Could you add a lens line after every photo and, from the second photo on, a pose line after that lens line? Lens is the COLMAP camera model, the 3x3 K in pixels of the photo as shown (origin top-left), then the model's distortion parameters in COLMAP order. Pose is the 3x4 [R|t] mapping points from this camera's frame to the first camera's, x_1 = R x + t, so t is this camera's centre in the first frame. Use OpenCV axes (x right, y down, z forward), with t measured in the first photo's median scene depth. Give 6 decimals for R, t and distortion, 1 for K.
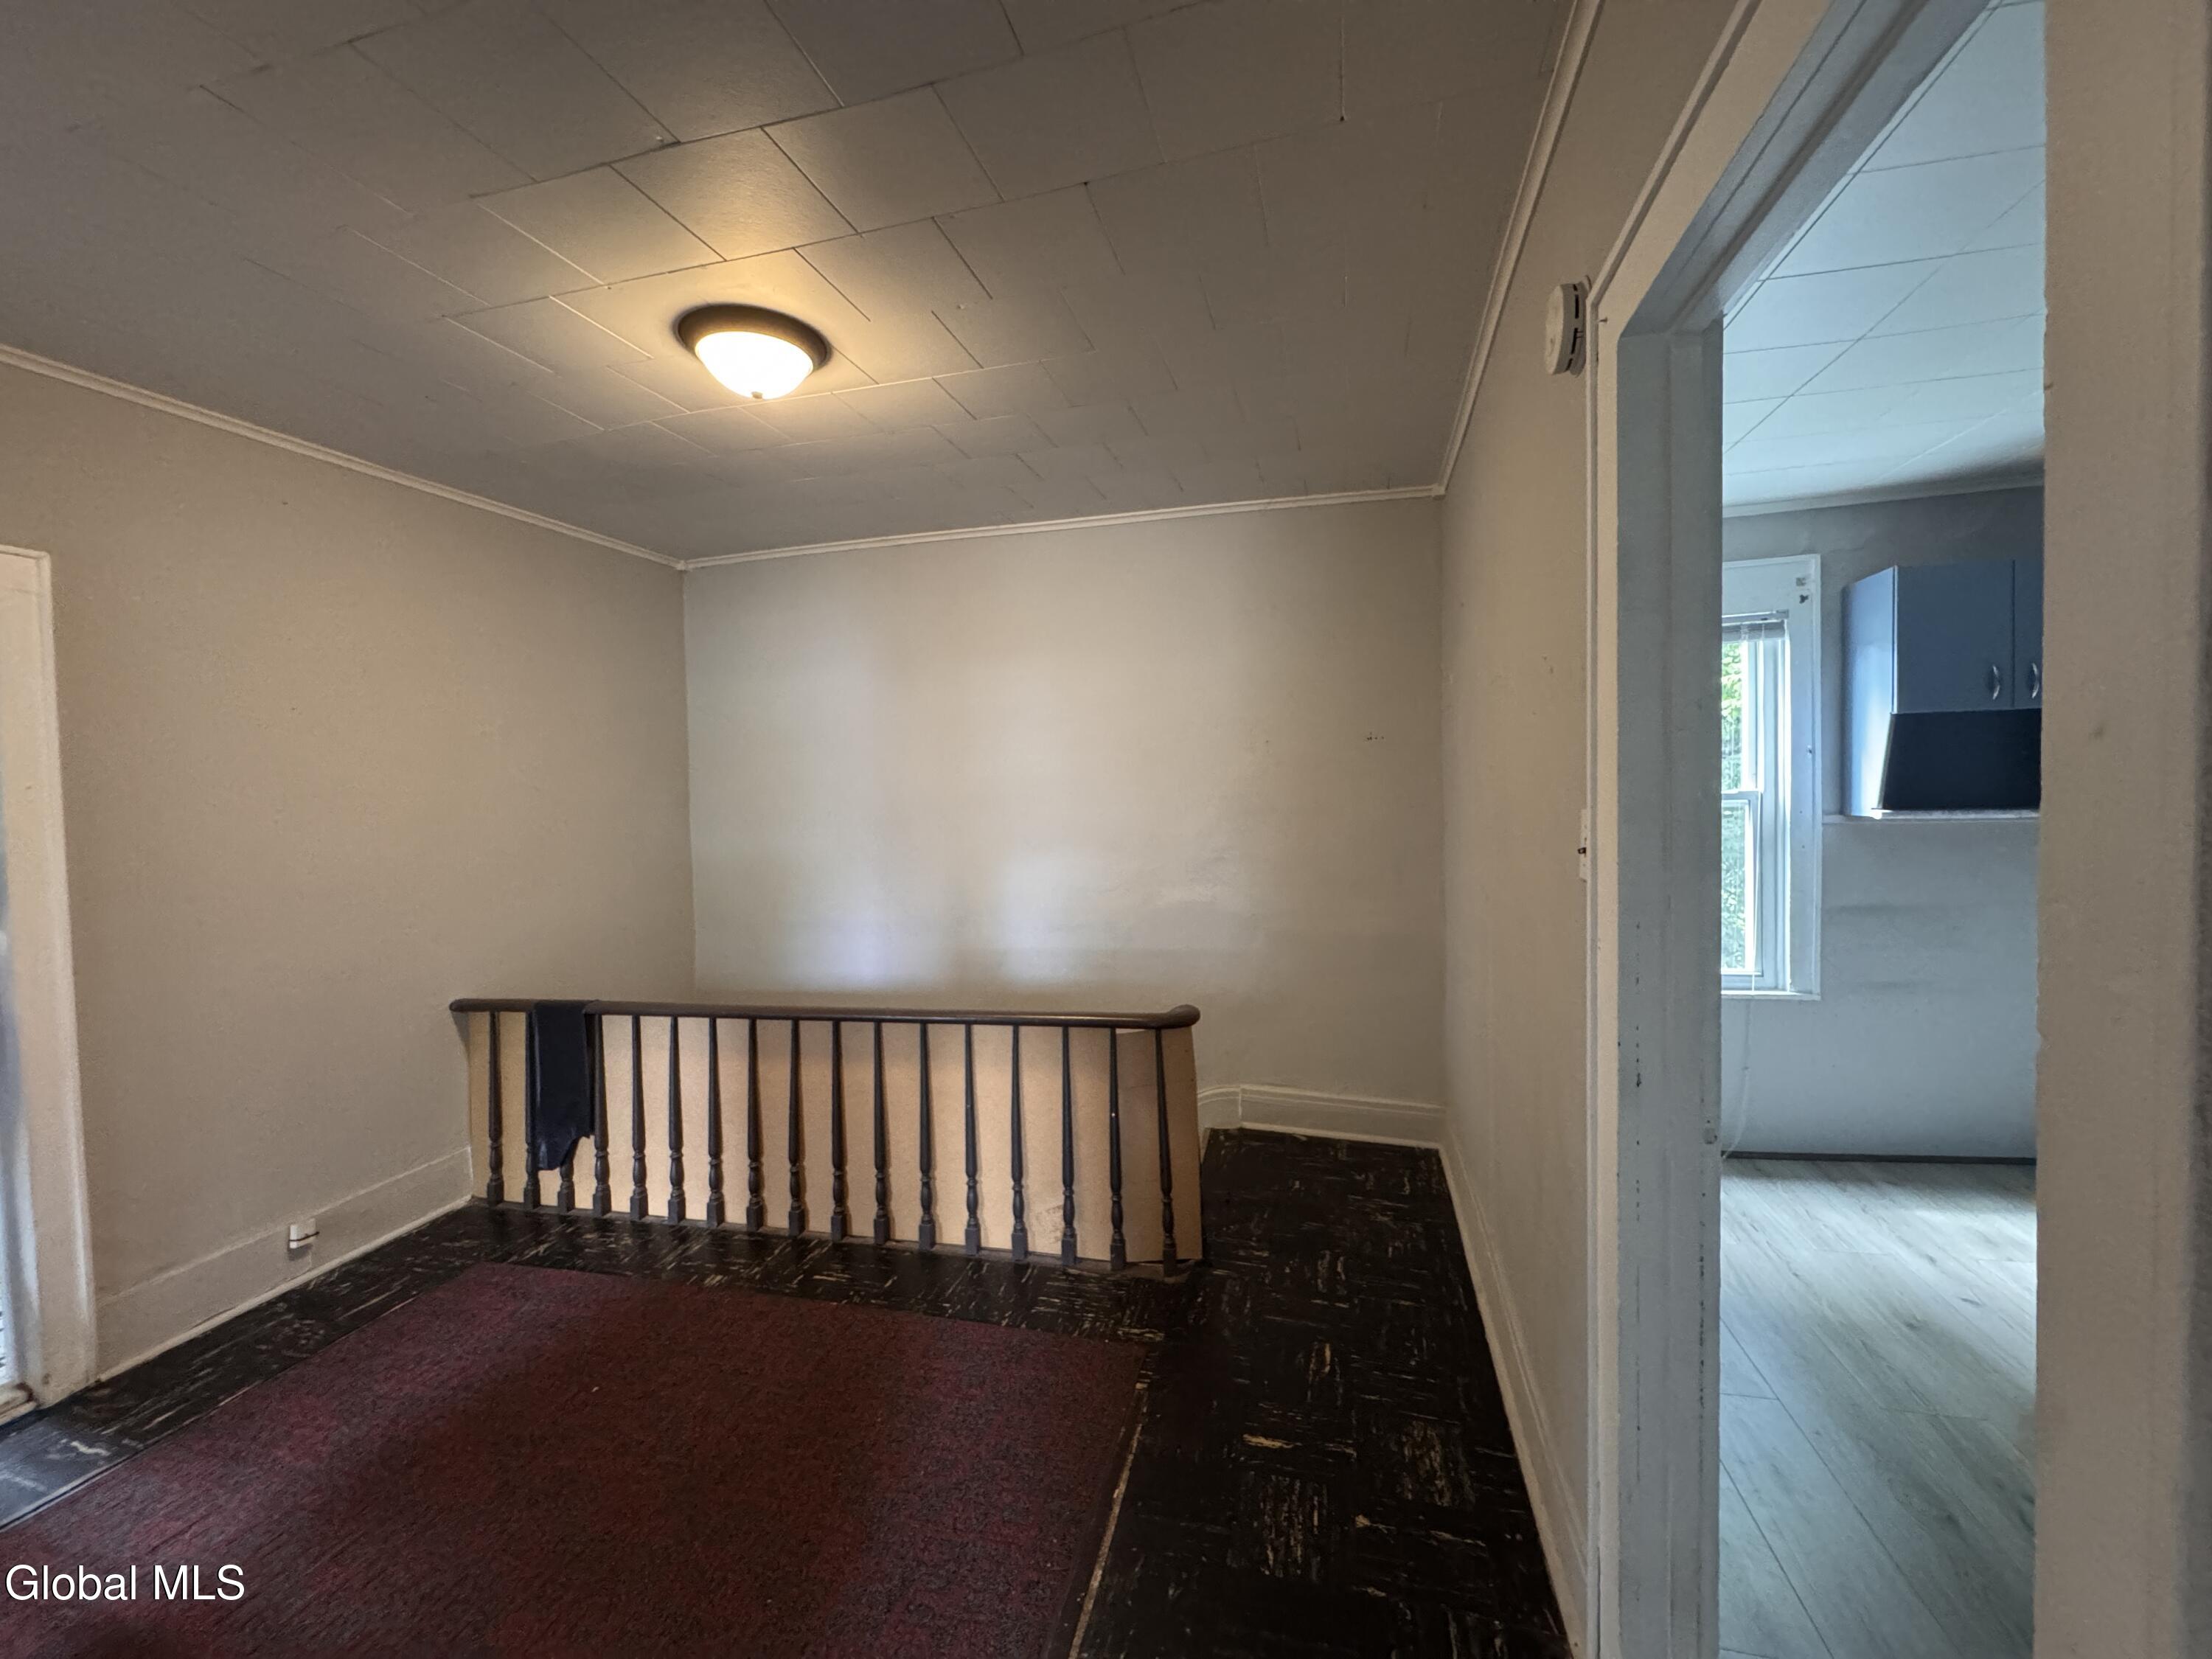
lens RADIAL K [[885.0, 0, 1108.1], [0, 885.0, 829.9], [0, 0, 1]] dist [-0.001316, -0.000856]
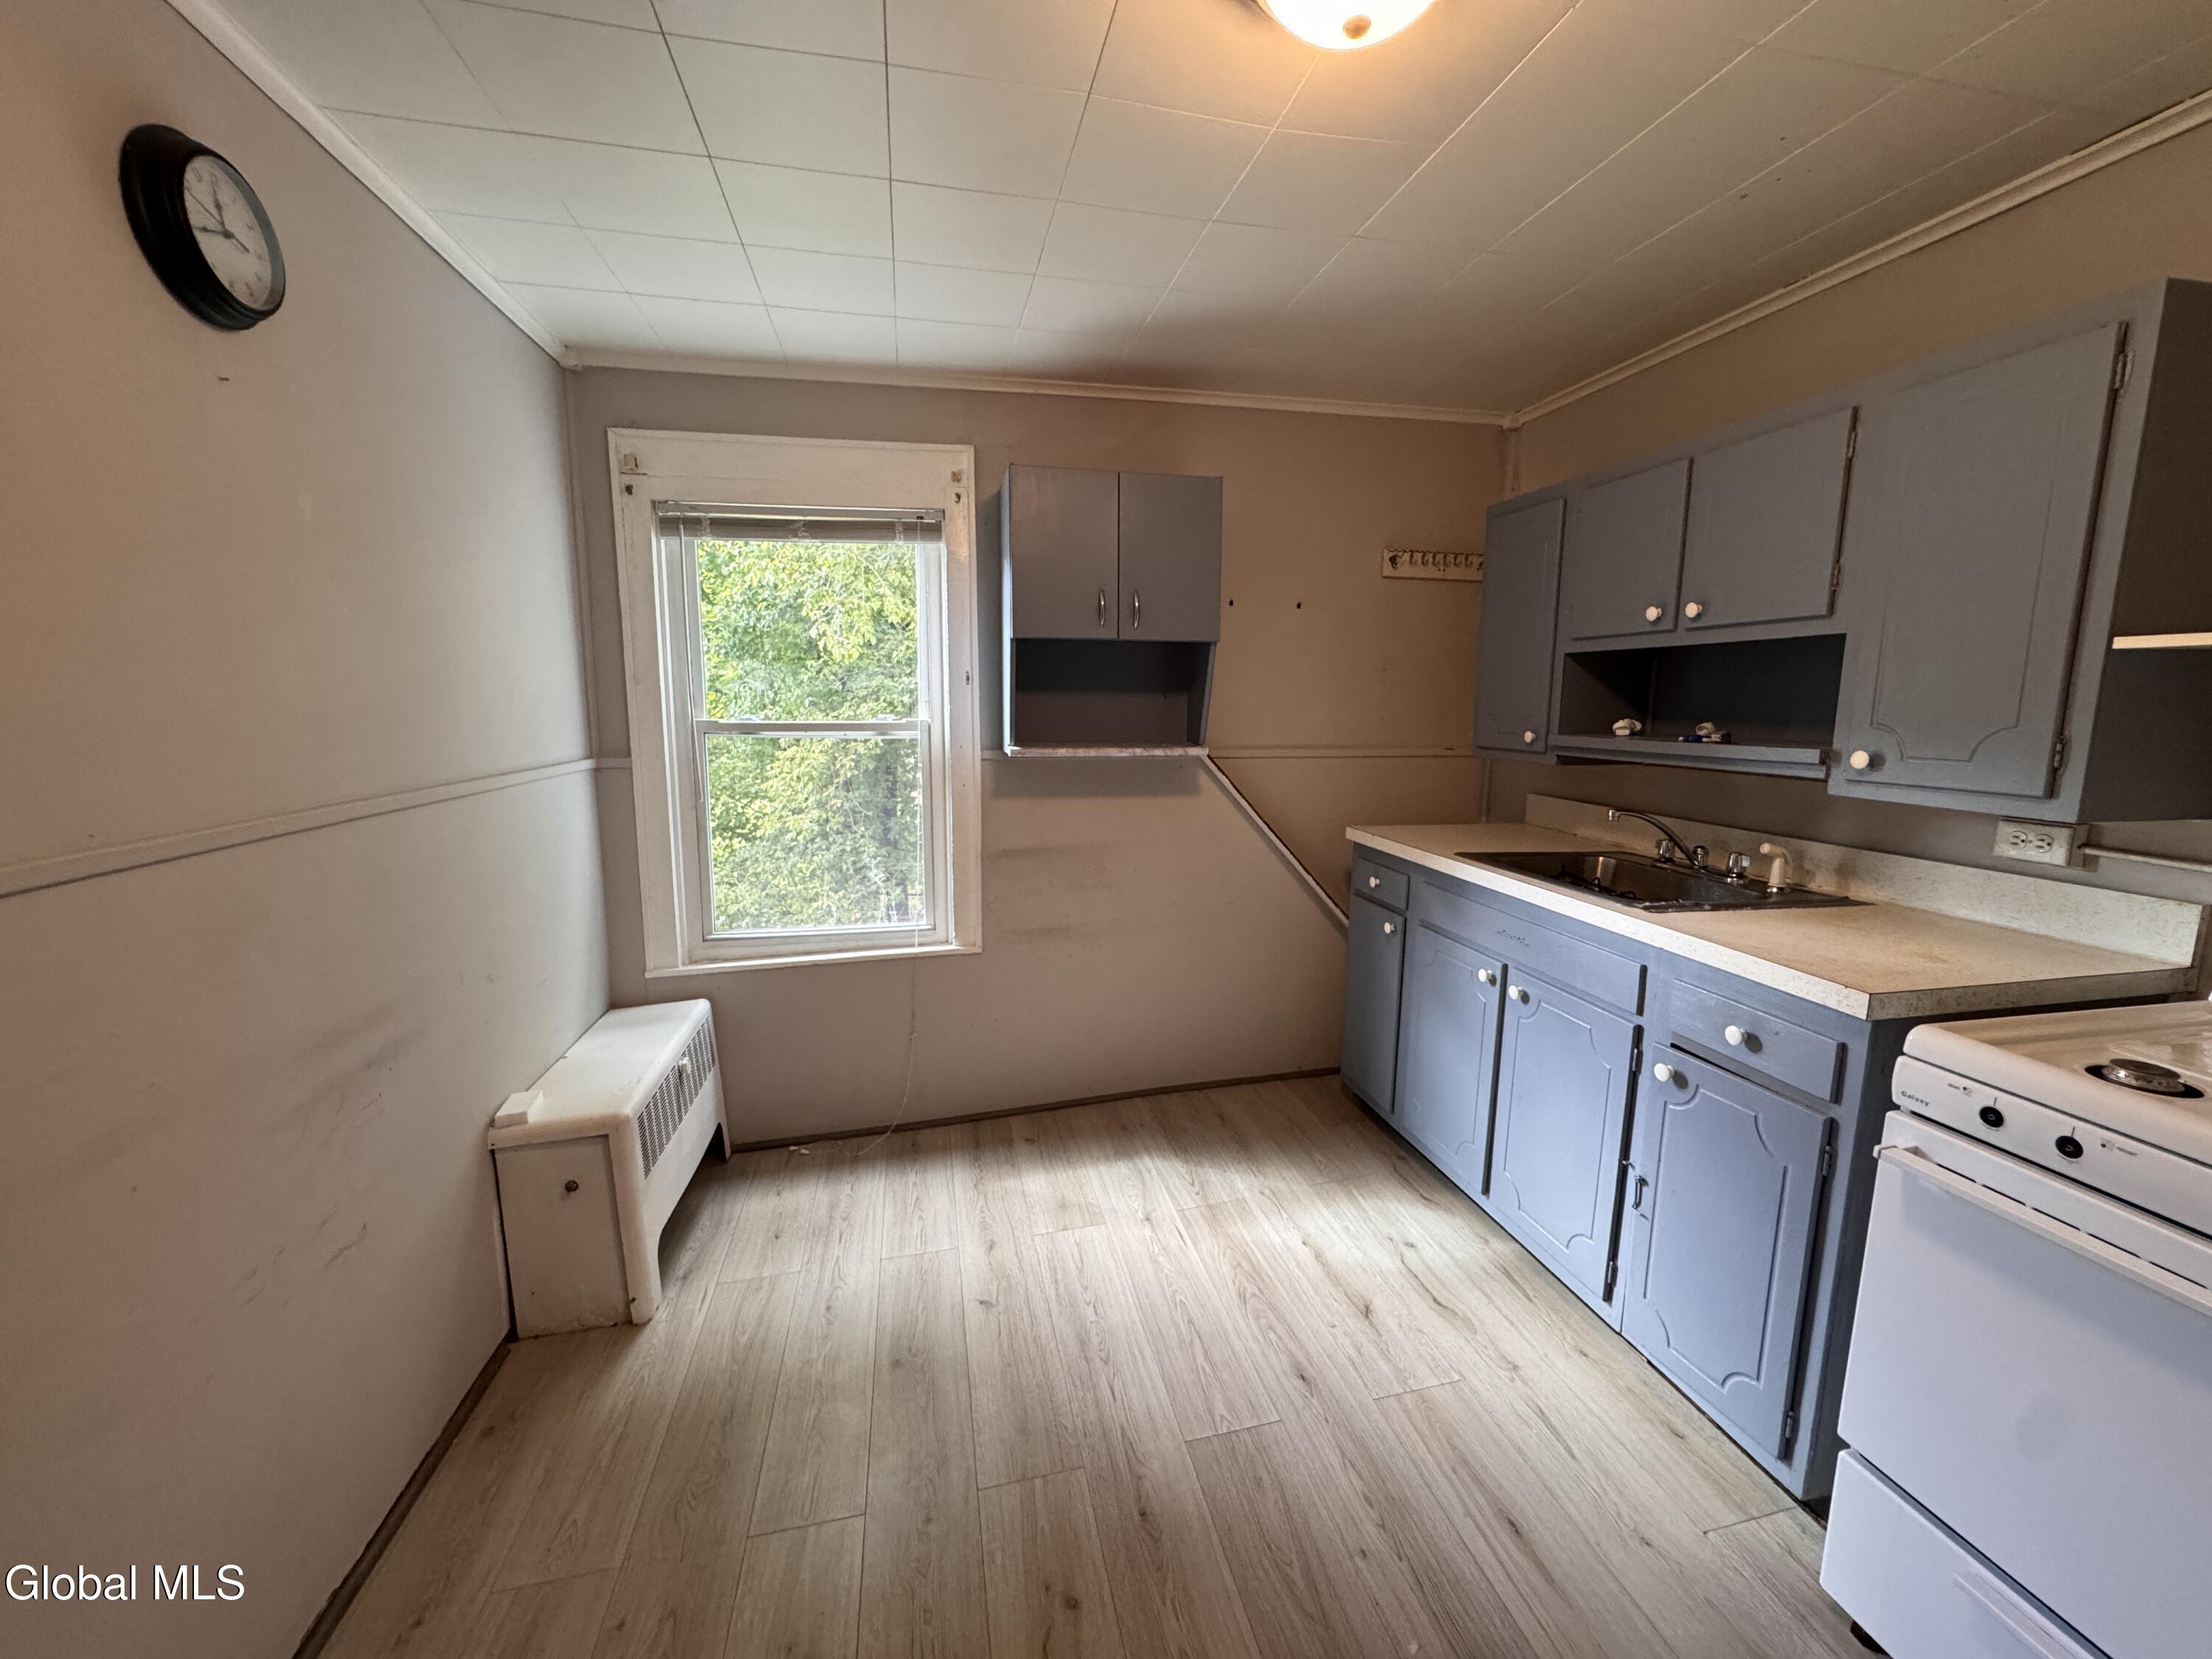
lens RADIAL K [[885.0, 0, 1099.6], [0, 885.0, 829.3], [0, 0, 1]] dist [-0.001316, -0.000856]
pose [[0.896300, -0.033867, 0.442152, 0.534854], [-0.011098, 0.995054, 0.098714, -0.027981], [-0.443308, -0.093385, 0.891491, 0.145936]]
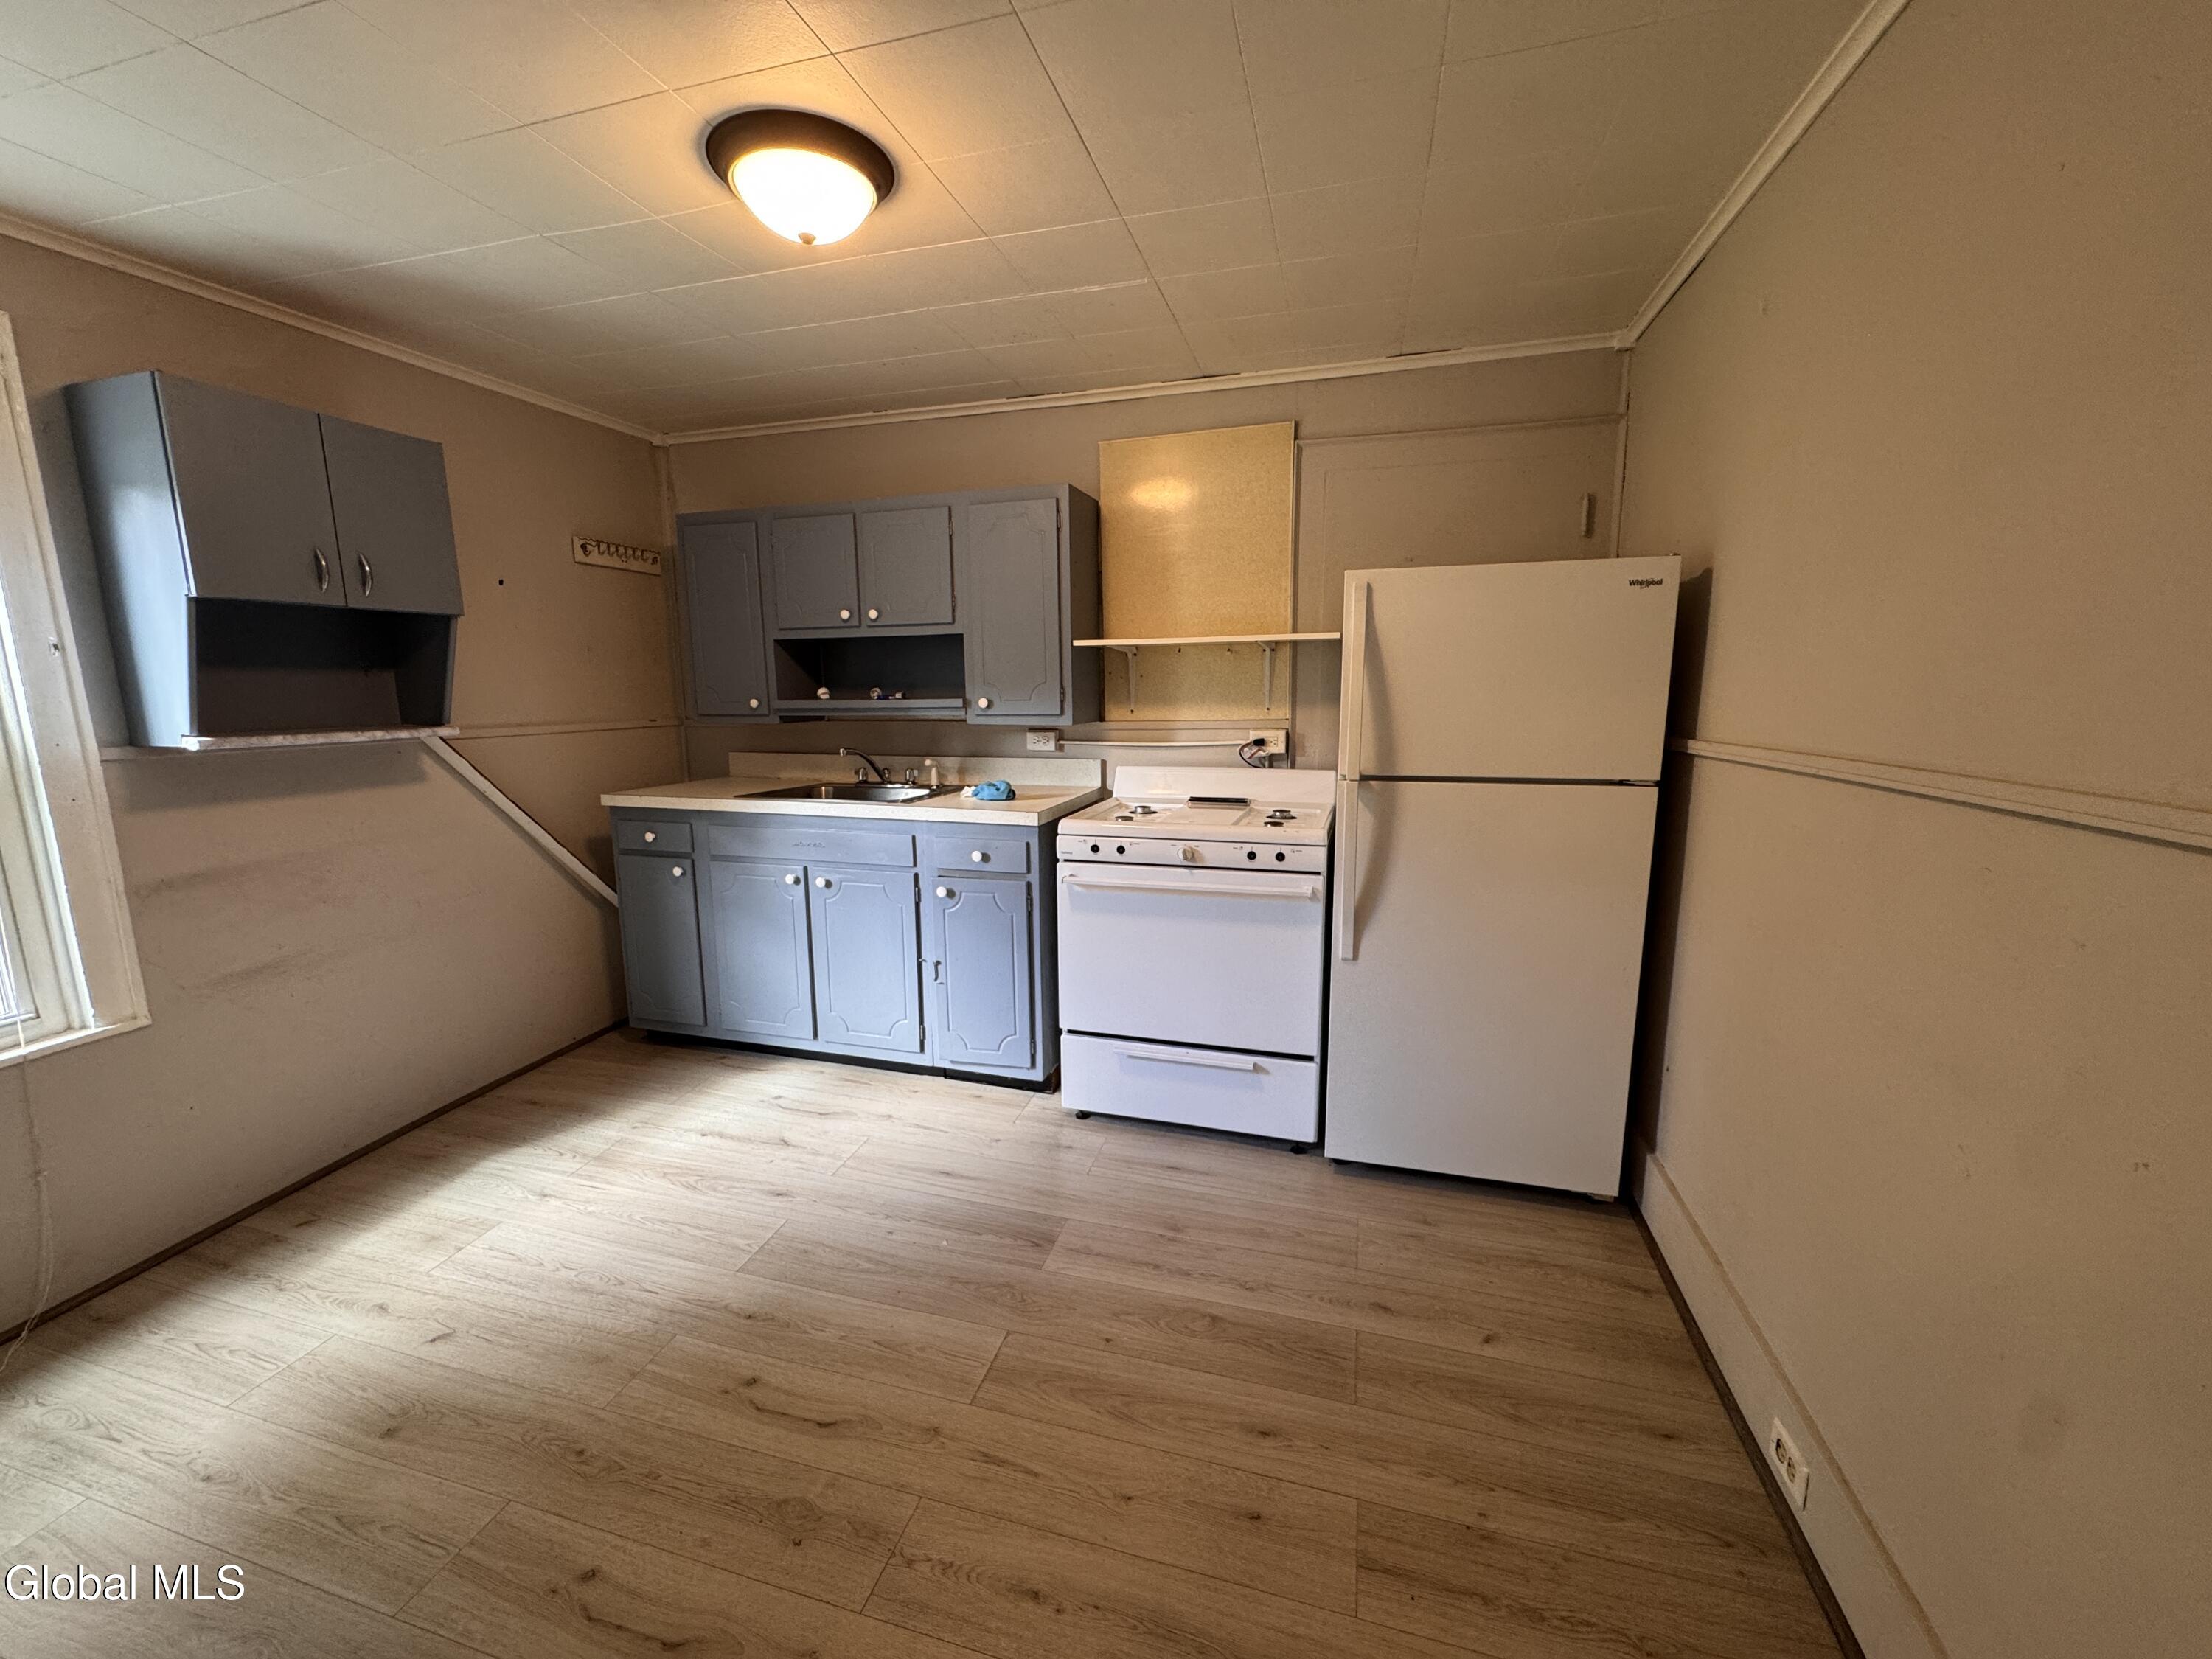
lens RADIAL K [[885.0, 0, 1110.5], [0, 885.0, 832.1], [0, 0, 1]] dist [-0.001316, -0.000856]
pose [[0.030486, -0.139152, 0.989802, 0.191793], [0.050004, 0.989234, 0.137533, -0.008290], [-0.998284, 0.045301, 0.037116, 0.250489]]
